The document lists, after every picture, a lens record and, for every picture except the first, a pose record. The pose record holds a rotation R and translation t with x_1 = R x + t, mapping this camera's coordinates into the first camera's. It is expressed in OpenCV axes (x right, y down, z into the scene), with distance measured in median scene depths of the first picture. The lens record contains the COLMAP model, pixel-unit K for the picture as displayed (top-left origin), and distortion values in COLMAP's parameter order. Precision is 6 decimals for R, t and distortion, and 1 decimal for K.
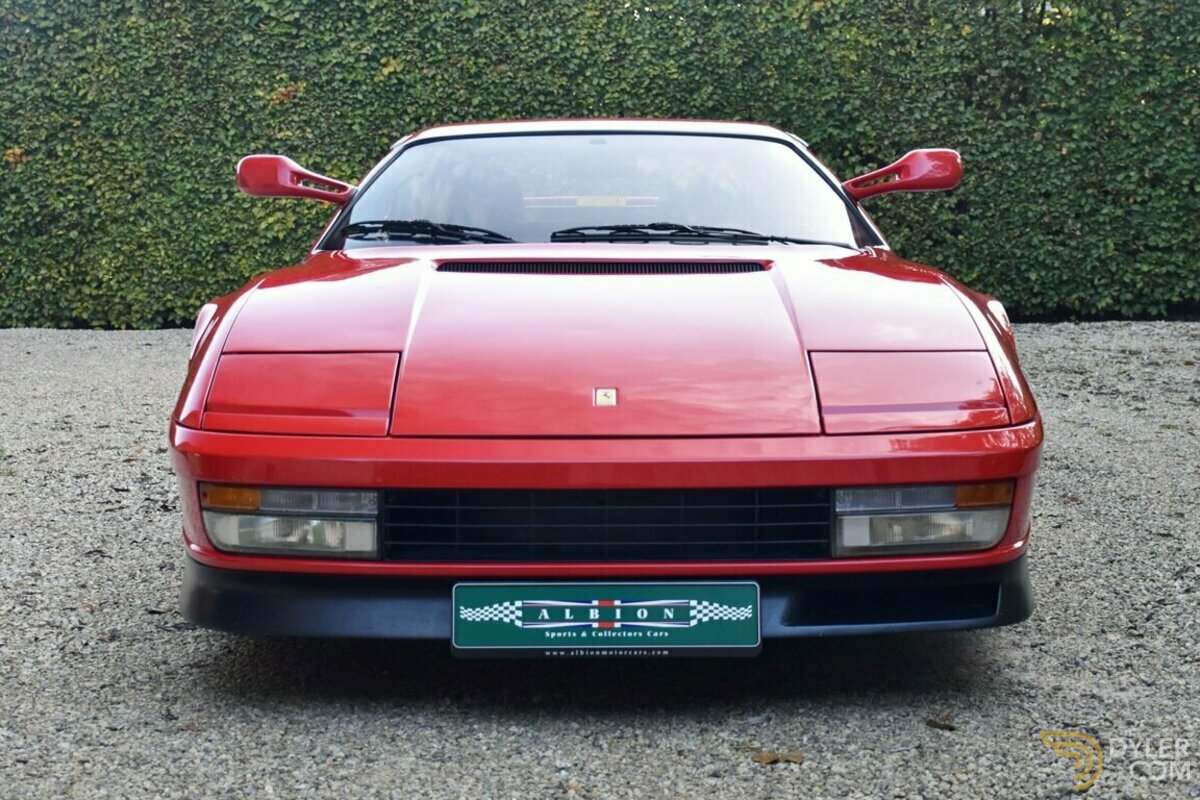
lens RADIAL K [[1758.5, 0, 601.0], [0, 1758.5, 397.8], [0, 0, 1]] dist [0.102980, 0.000000]
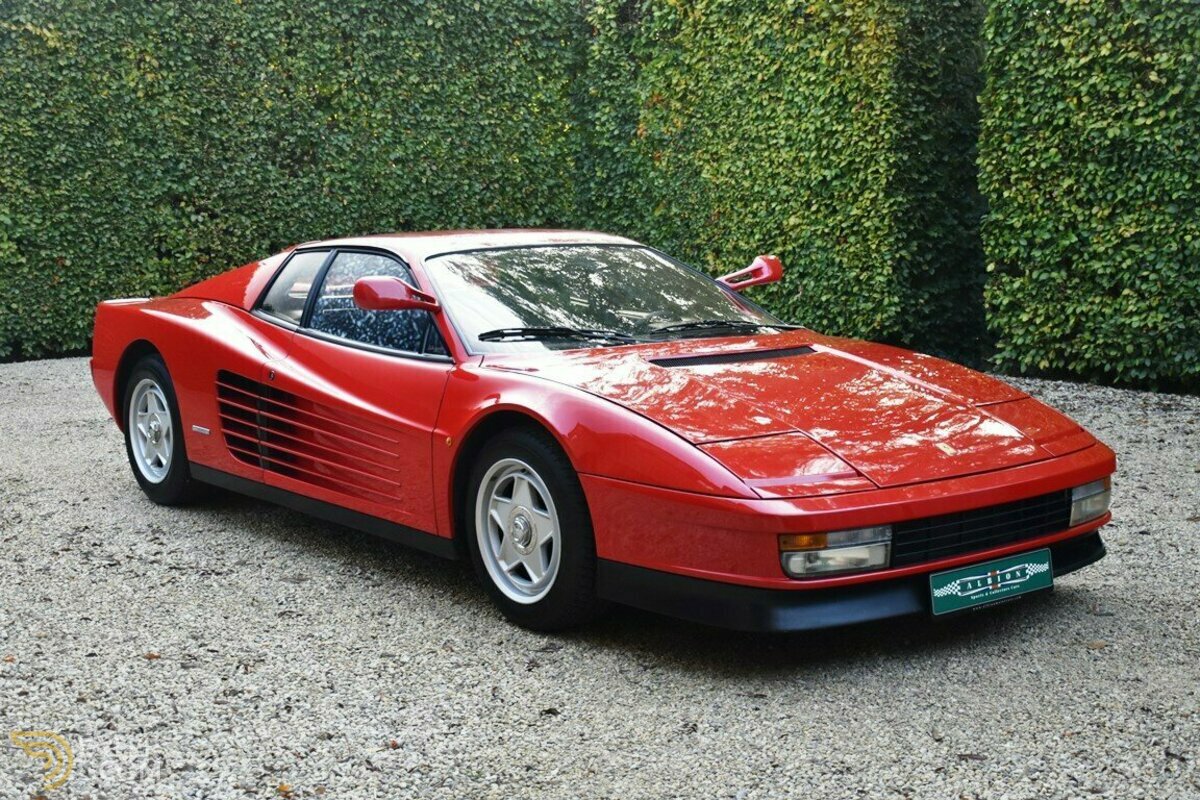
lens RADIAL K [[1516.7, 0, 600.9], [0, 1516.7, 391.7], [0, 0, 1]] dist [0.147236, 0.000000]
pose [[0.791223, -0.084840, 0.605614, -0.272508], [0.076992, 0.996269, 0.038978, -0.032556], [-0.606661, 0.015787, 0.794804, 0.019516]]
